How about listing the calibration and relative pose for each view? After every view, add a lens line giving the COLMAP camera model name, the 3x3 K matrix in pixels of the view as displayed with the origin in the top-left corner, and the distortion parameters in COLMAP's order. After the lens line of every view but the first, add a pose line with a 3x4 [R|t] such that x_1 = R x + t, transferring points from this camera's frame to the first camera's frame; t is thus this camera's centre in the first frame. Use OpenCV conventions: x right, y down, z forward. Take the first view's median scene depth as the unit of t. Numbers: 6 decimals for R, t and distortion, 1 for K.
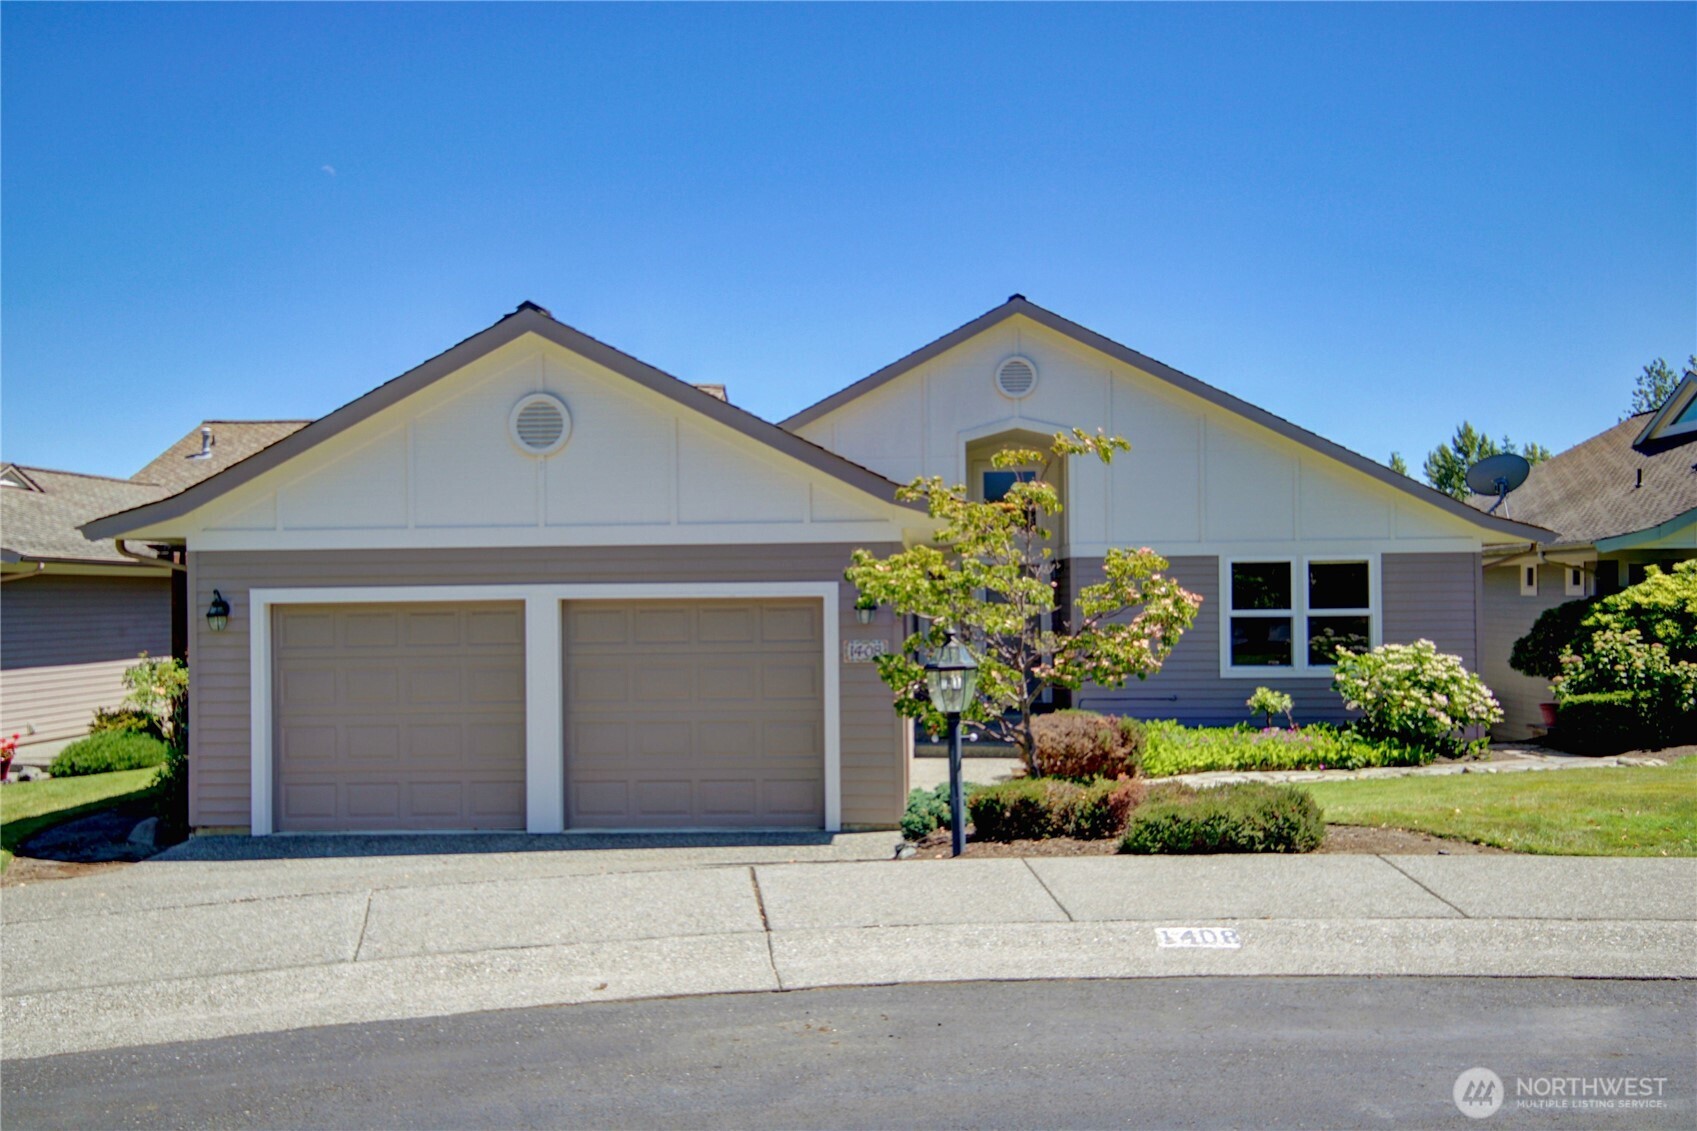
lens RADIAL K [[1408.7, 0, 816.6], [0, 1408.7, 568.5], [0, 0, 1]] dist [0.007456, -0.001770]
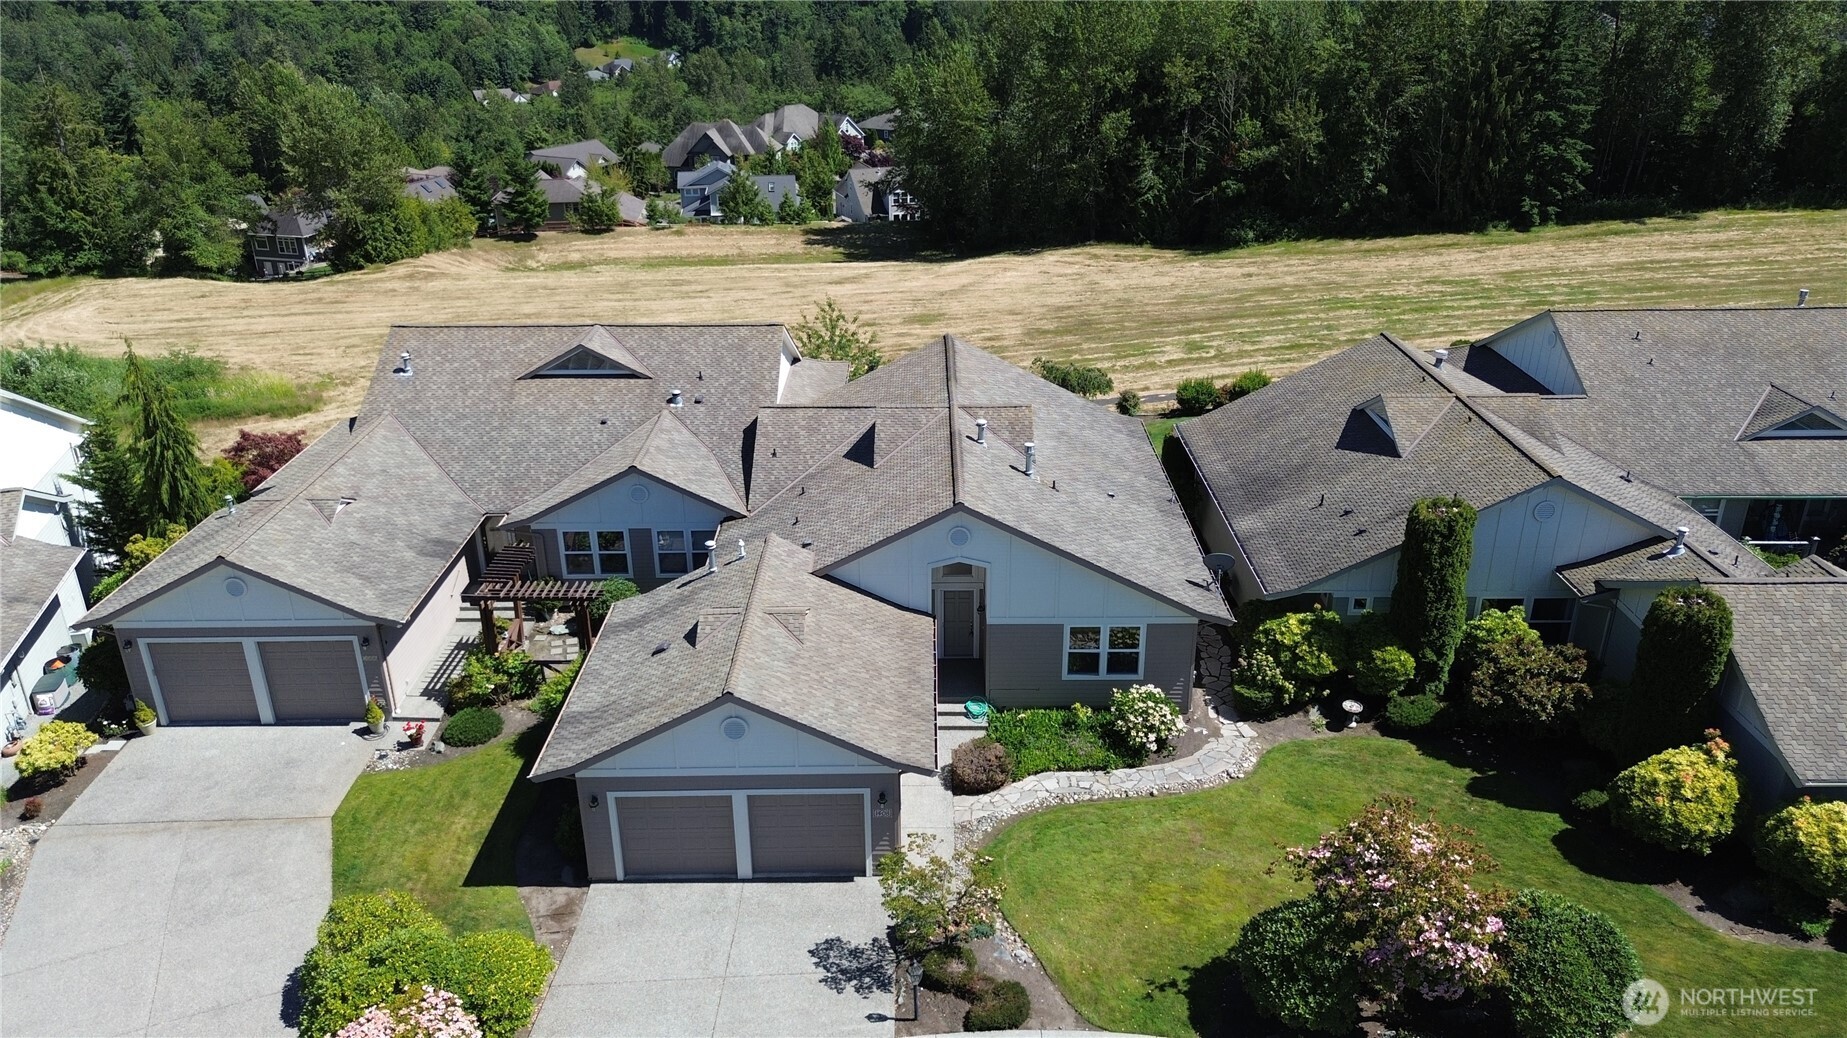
lens RADIAL K [[1316.7, 0, 923.5], [0, 1316.7, 519.0], [0, 0, 1]] dist [0.096668, -0.198763]
pose [[0.996619, -0.036479, 0.073622, -0.027819], [0.002596, 0.909569, 0.415545, -0.888354], [-0.082123, -0.413949, 0.906588, -0.541540]]
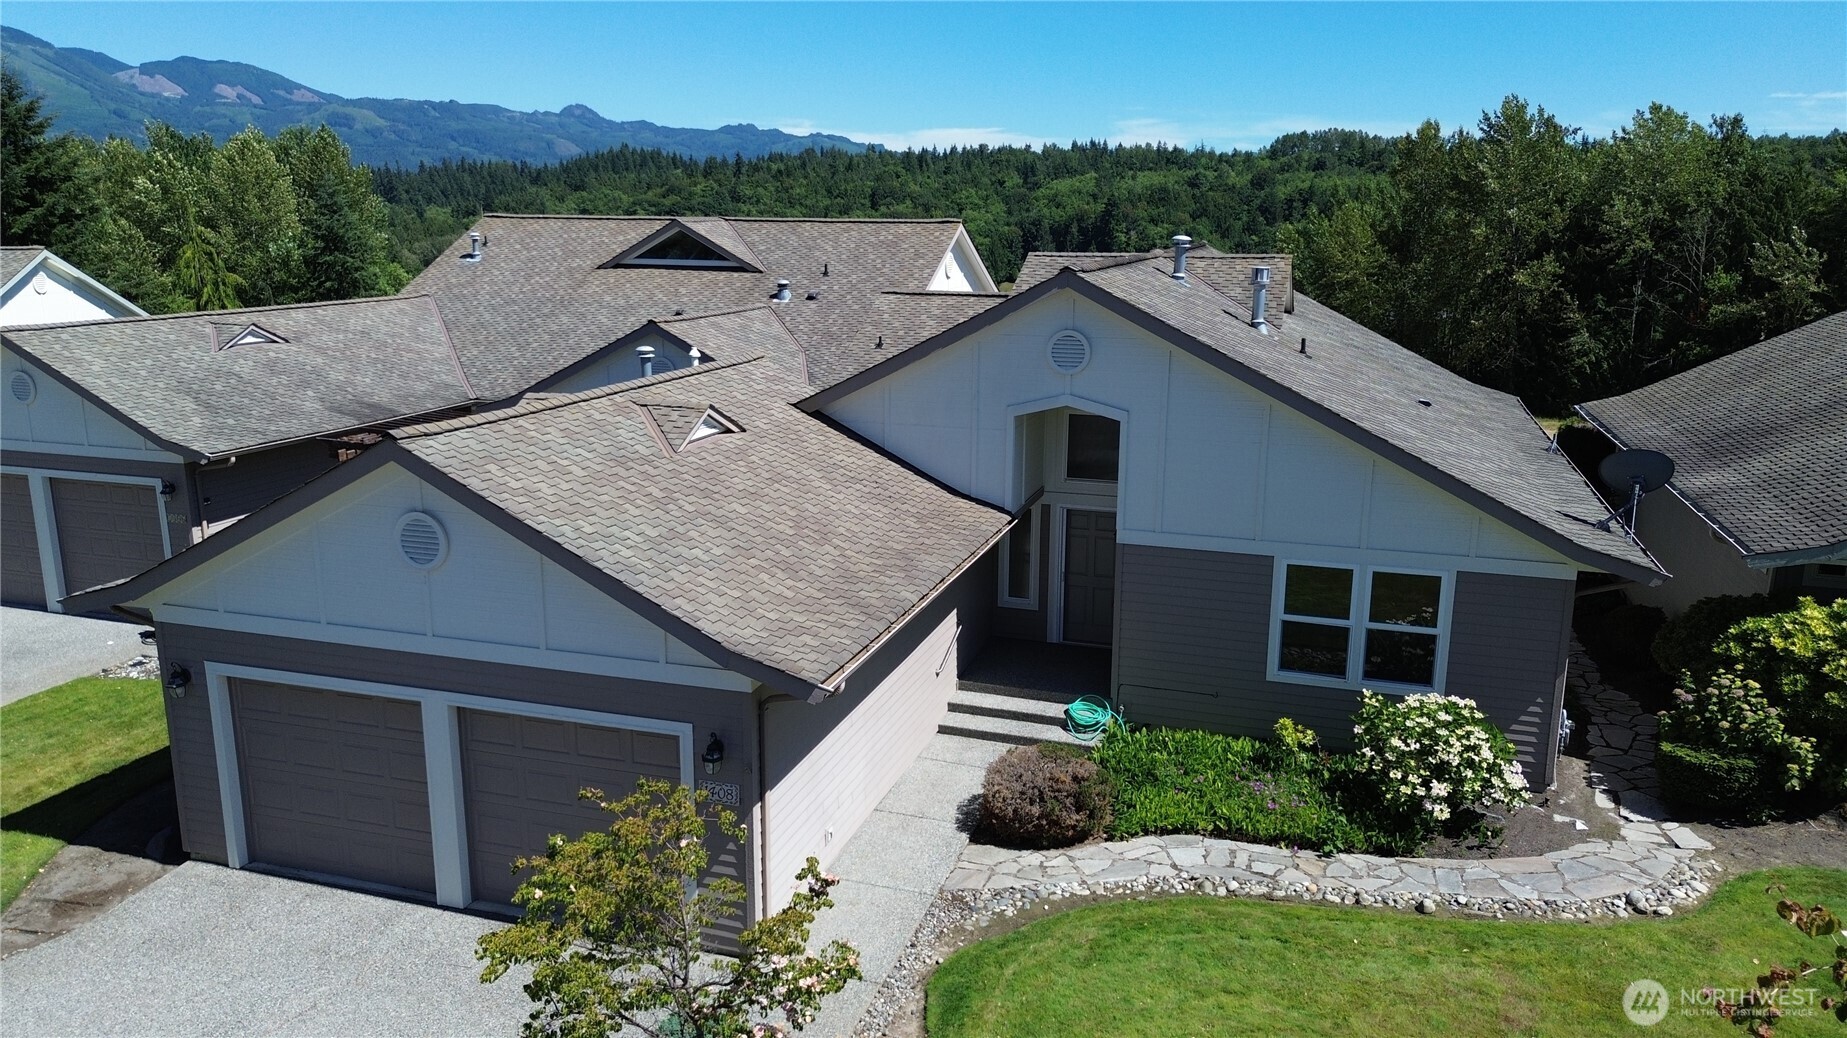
lens RADIAL K [[1315.7, 0, 923.5], [0, 1315.7, 519.0], [0, 0, 1]] dist [0.040857, -0.027299]
pose [[0.973231, 0.062538, -0.221158, 0.255350], [-0.007518, 0.970415, 0.241324, -0.245093], [0.229707, -0.233202, 0.944908, 0.132609]]
